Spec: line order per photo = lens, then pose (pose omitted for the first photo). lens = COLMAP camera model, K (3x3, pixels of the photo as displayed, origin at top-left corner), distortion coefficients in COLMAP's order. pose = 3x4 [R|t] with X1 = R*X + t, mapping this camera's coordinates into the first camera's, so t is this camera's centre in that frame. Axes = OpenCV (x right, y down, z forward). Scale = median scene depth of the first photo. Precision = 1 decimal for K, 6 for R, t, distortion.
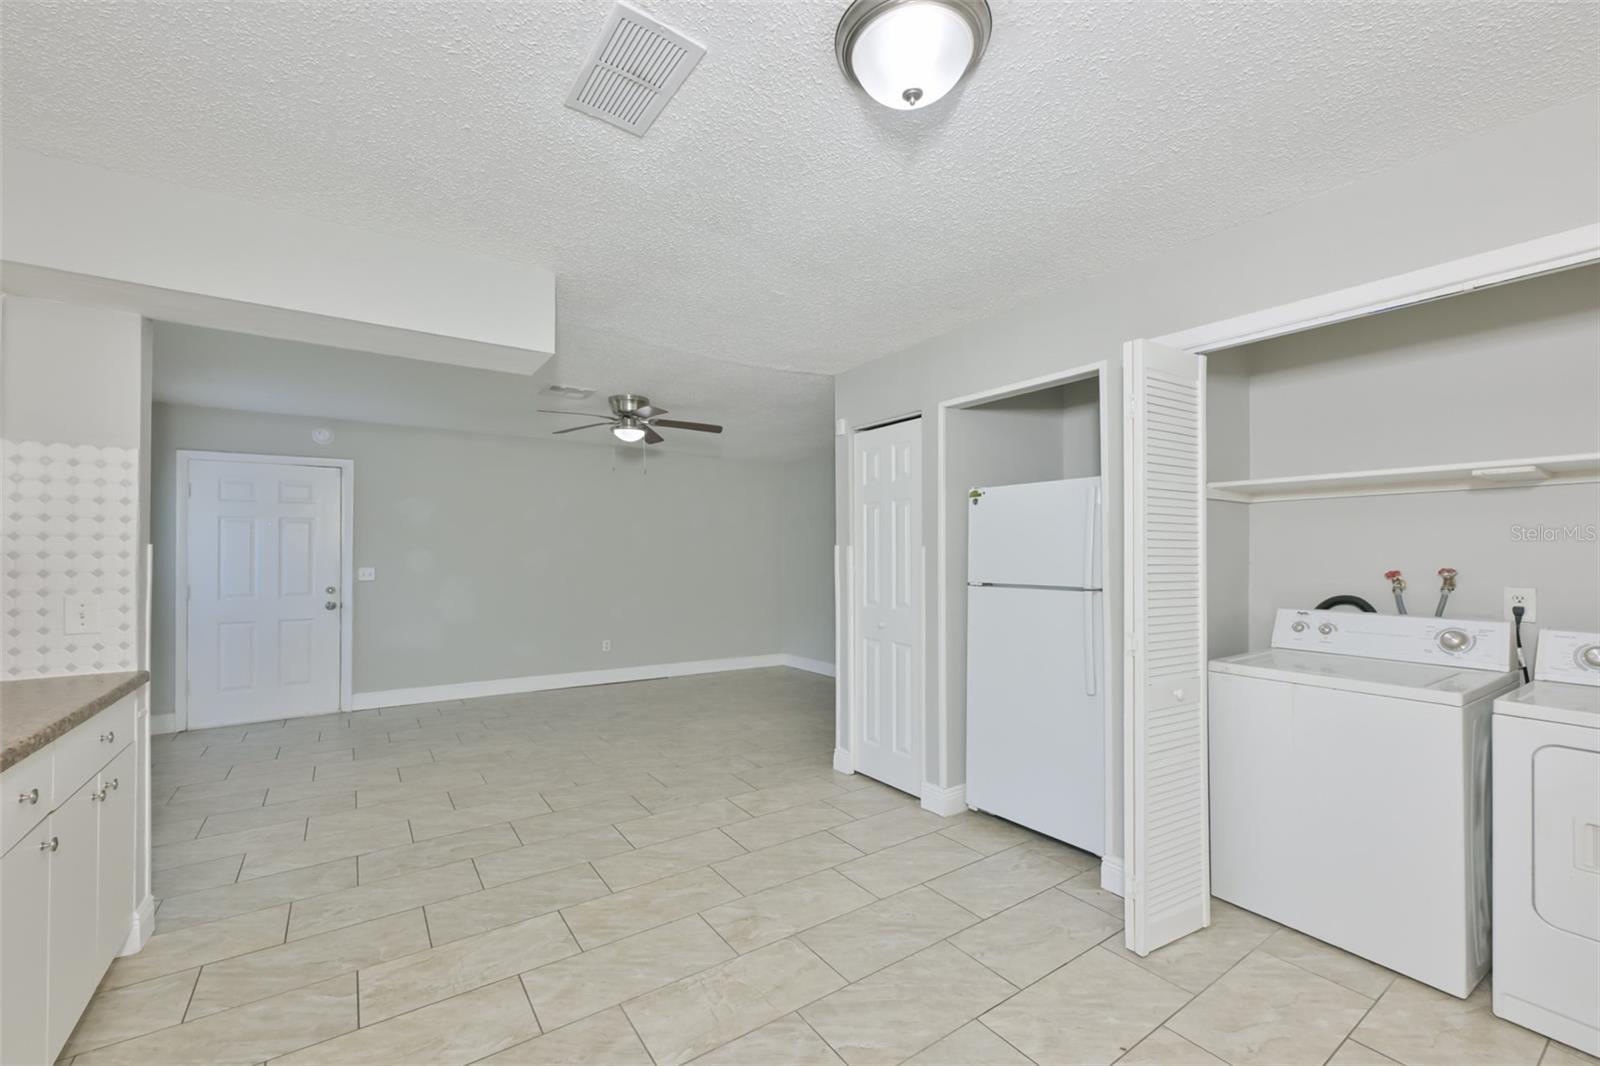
lens RADIAL K [[639.3, 0, 803.4], [0, 639.3, 549.7], [0, 0, 1]] dist [-0.001492, -0.000413]
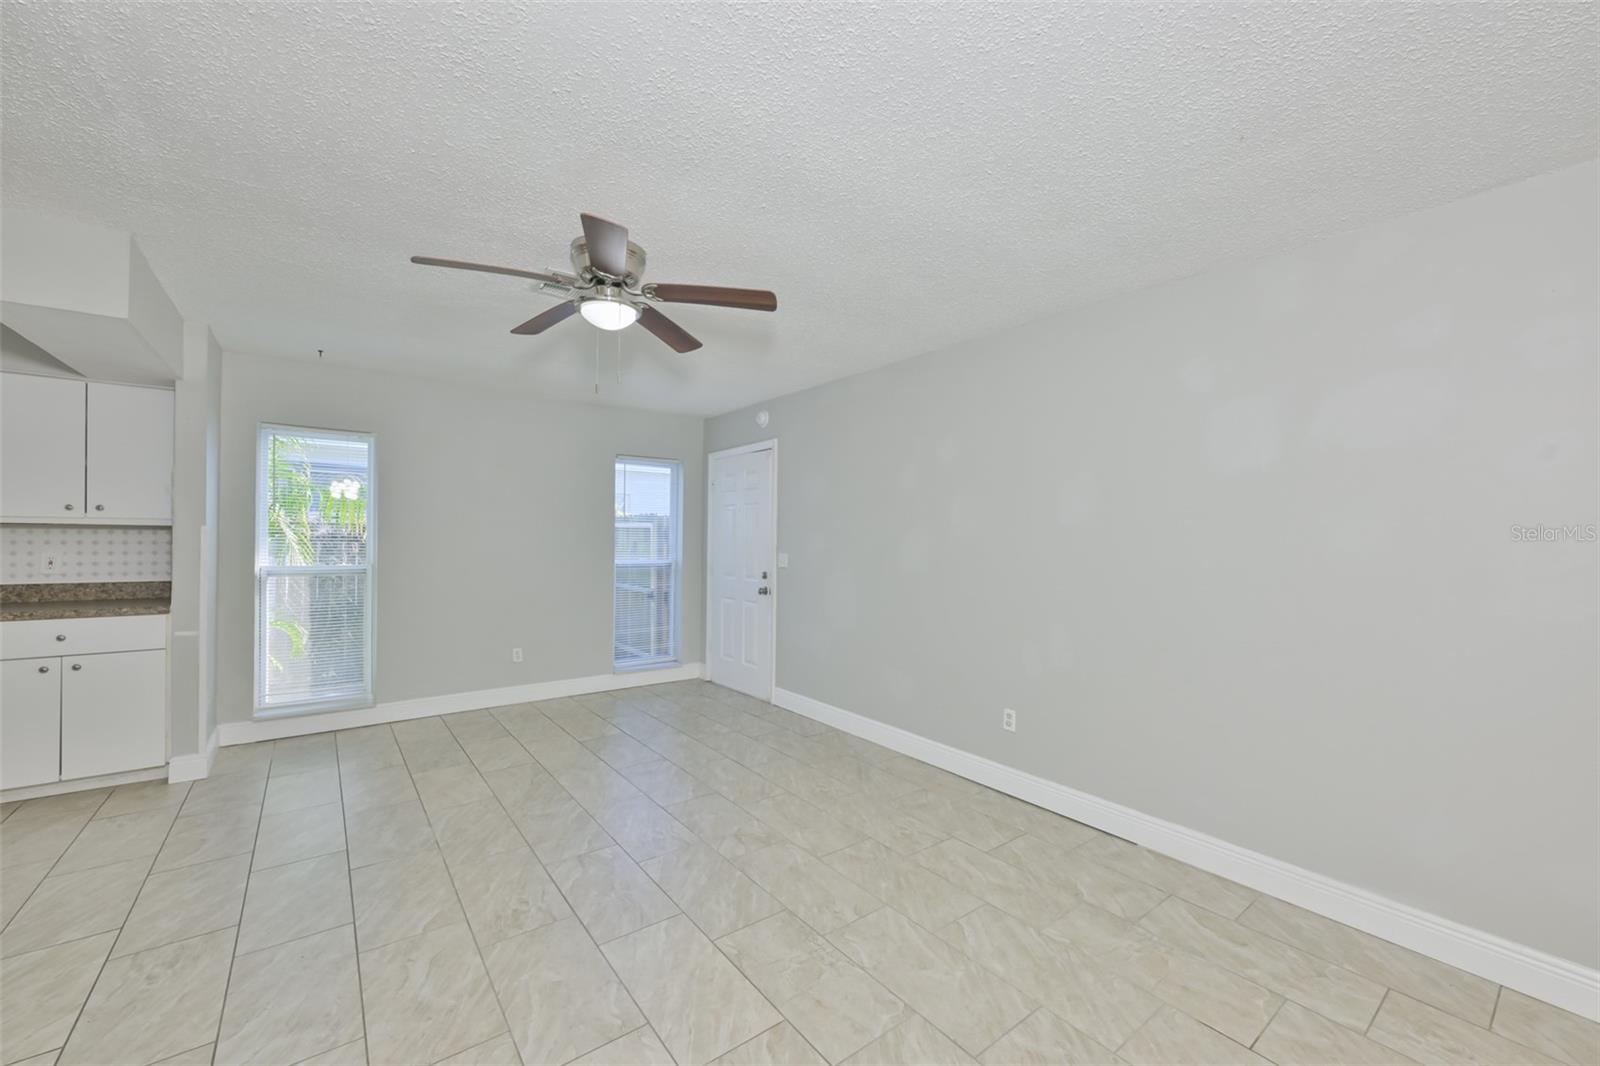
lens RADIAL K [[639.3, 0, 797.7], [0, 639.3, 533.0], [0, 0, 1]] dist [-0.001492, -0.000413]
pose [[0.035694, -0.011246, -0.999299, 0.441944], [0.002643, 0.999934, -0.011159, 0.016691], [0.999359, -0.002243, 0.035722, 1.809561]]
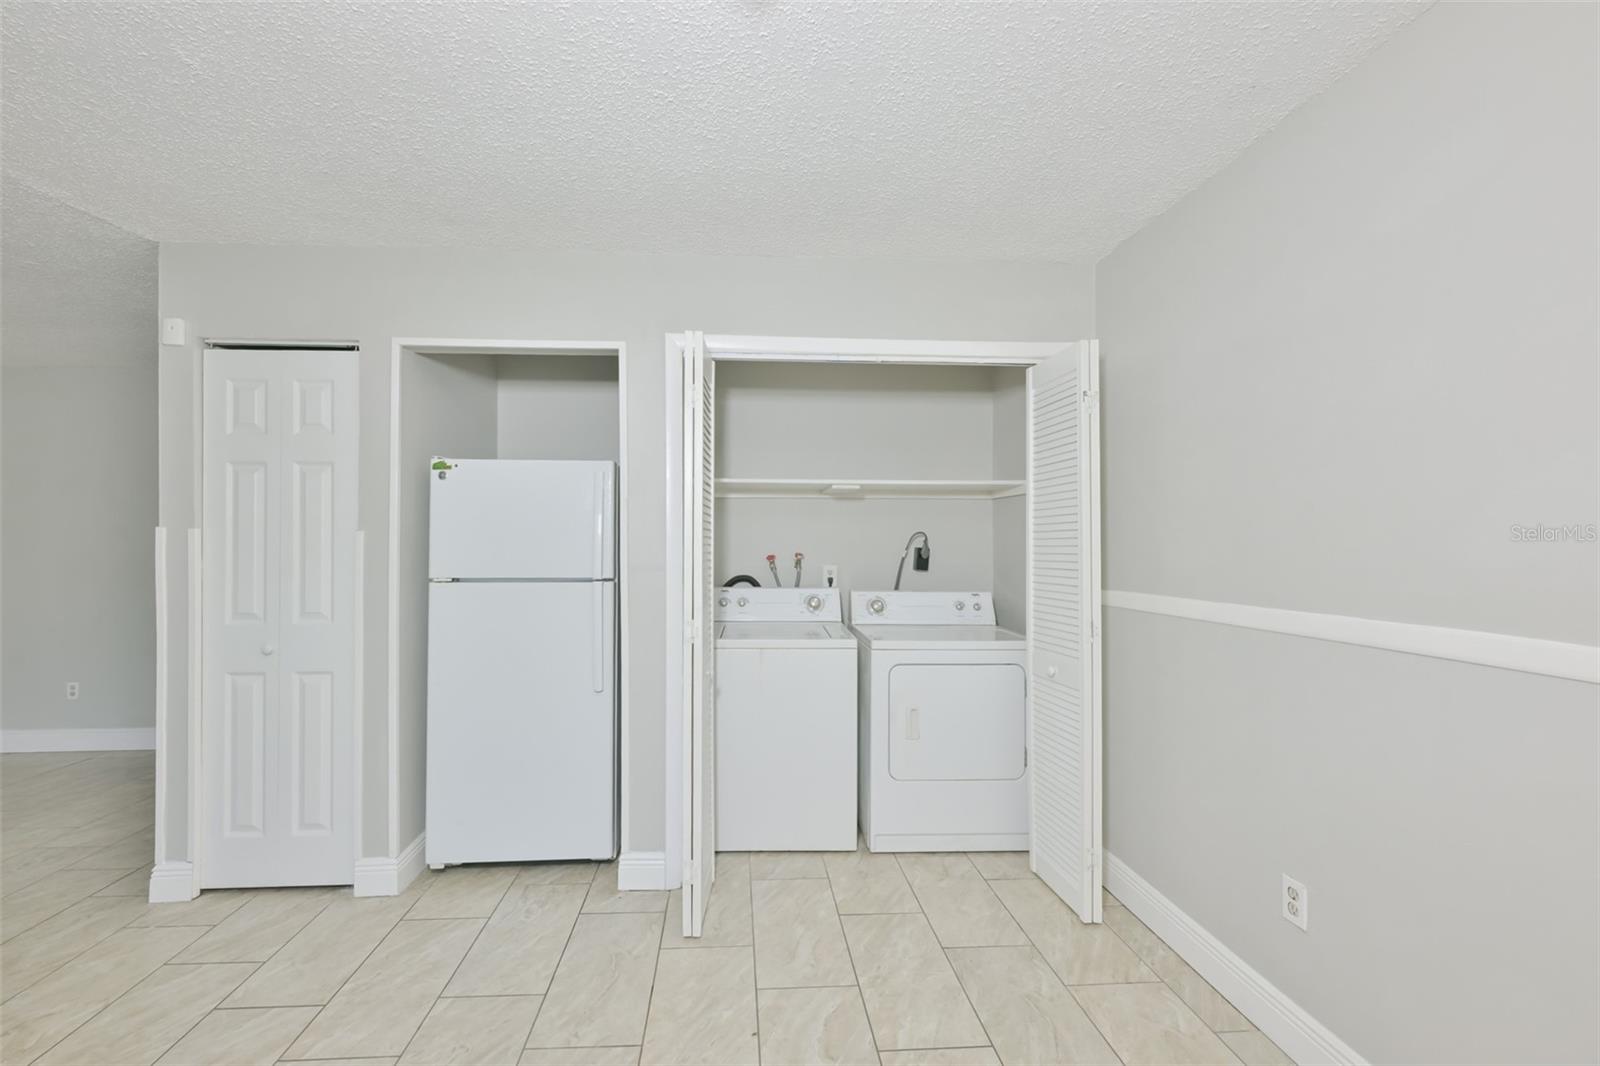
lens RADIAL K [[639.3, 0, 772.6], [0, 639.3, 540.6], [0, 0, 1]] dist [-0.001492, -0.000413]
pose [[0.531873, 0.001980, 0.846822, -0.200636], [-0.008265, 0.999962, 0.002853, -0.000838], [-0.846784, -0.008516, 0.531869, 0.263244]]
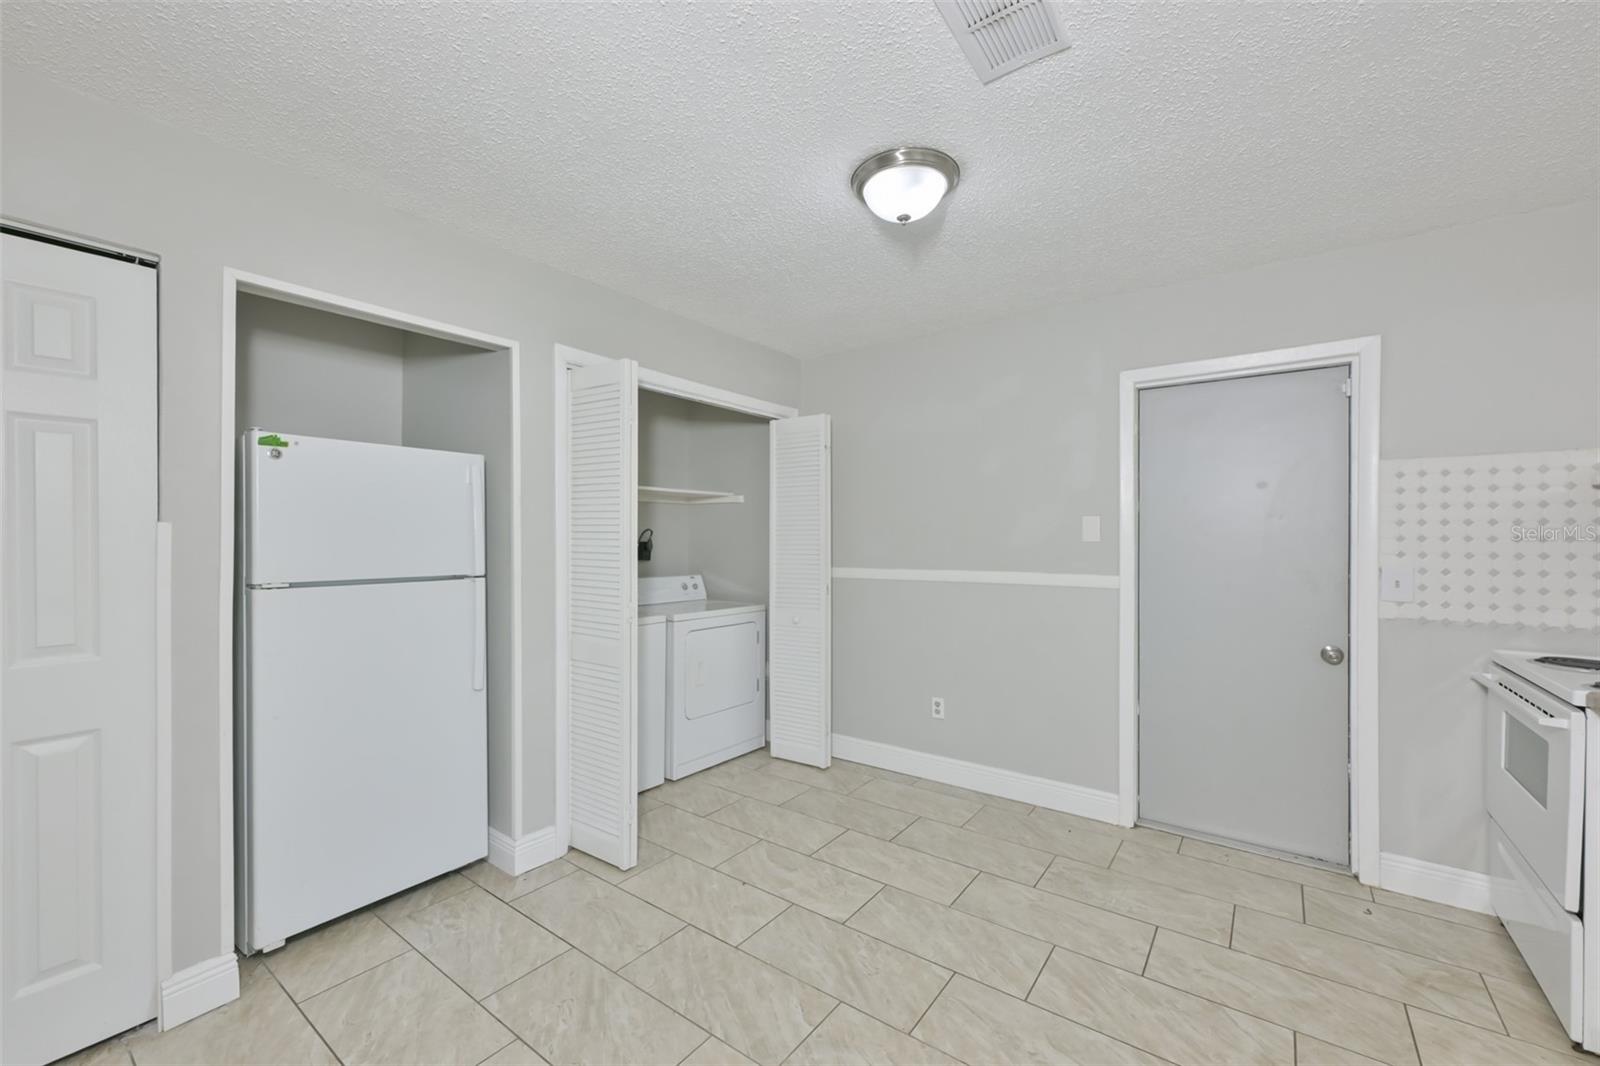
lens RADIAL K [[639.3, 0, 794.4], [0, 639.3, 536.4], [0, 0, 1]] dist [-0.001492, -0.000413]
pose [[-0.303486, -0.003176, 0.952831, -0.530985], [-0.012829, 0.999917, -0.000753, -0.001017], [-0.952750, -0.012452, -0.303501, 0.785993]]
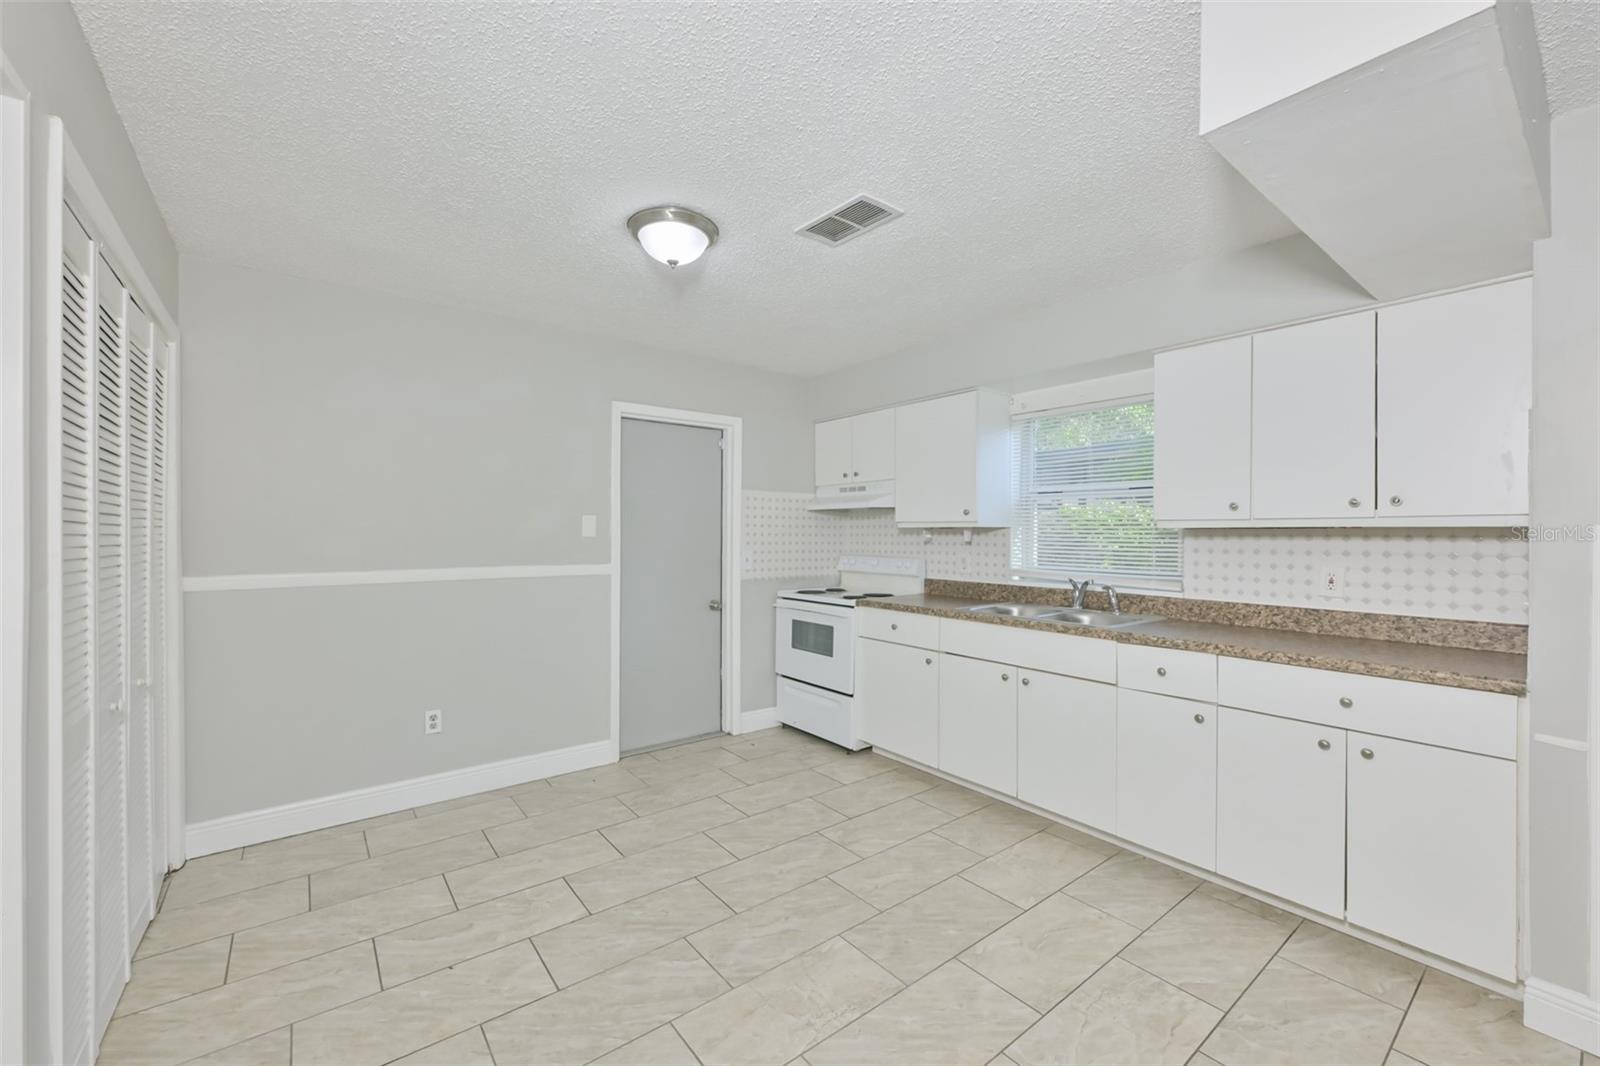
lens RADIAL K [[639.3, 0, 810.3], [0, 639.3, 537.7], [0, 0, 1]] dist [-0.001492, -0.000413]
pose [[-0.998199, -0.008943, -0.059316, -0.042754], [-0.008544, 0.999939, -0.006989, 0.007410], [0.059375, -0.006469, -0.998215, 1.278293]]
